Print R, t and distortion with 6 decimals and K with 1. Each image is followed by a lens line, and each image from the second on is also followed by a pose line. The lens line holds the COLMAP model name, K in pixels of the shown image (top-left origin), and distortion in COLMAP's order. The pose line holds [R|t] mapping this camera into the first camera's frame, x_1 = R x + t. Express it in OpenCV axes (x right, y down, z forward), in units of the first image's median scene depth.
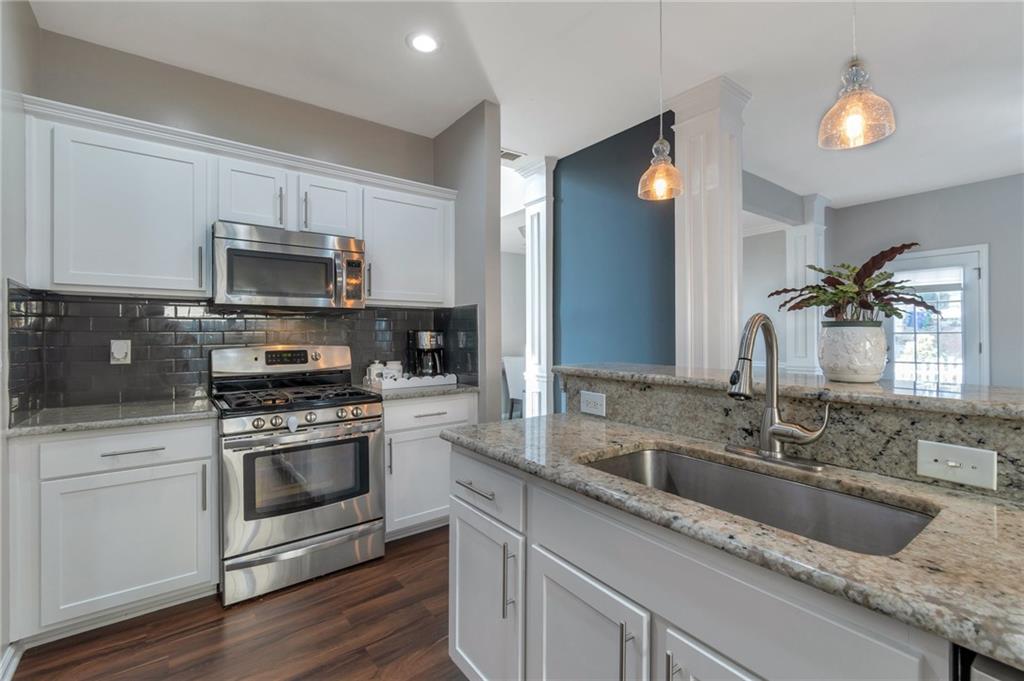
lens RADIAL K [[456.7, 0, 510.5], [0, 456.7, 337.4], [0, 0, 1]] dist [-0.001890, -0.000995]
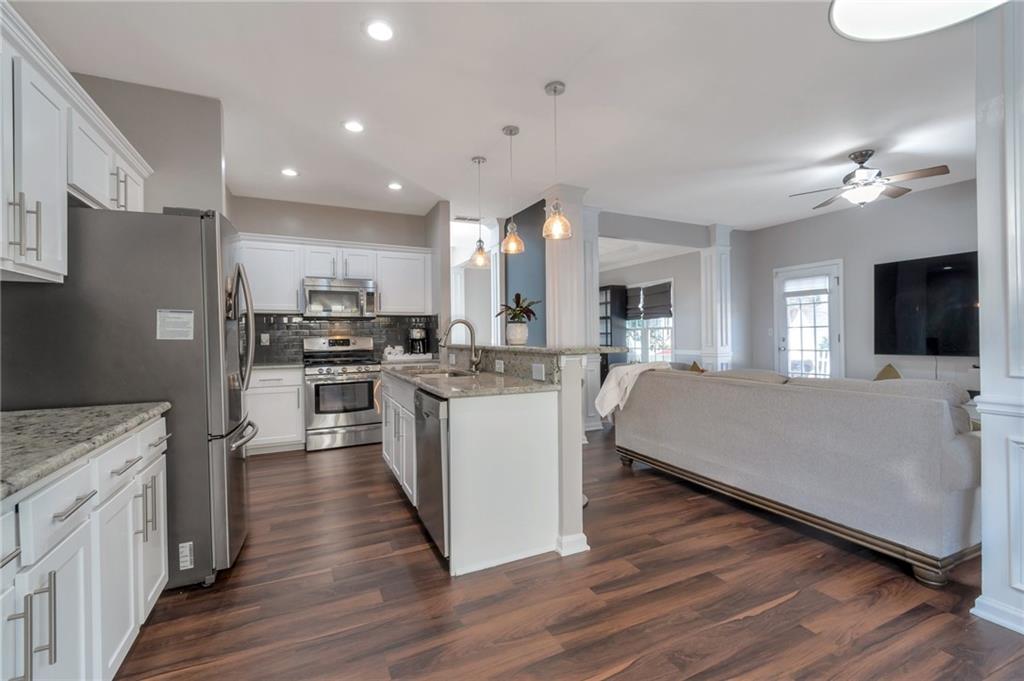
lens RADIAL K [[456.7, 0, 517.1], [0, 456.7, 339.0], [0, 0, 1]] dist [-0.001890, -0.000995]
pose [[0.981631, -0.006966, -0.190663, 0.600416], [0.006717, 0.999976, -0.001956, 0.035690], [0.190672, 0.000639, 0.981654, -0.737782]]
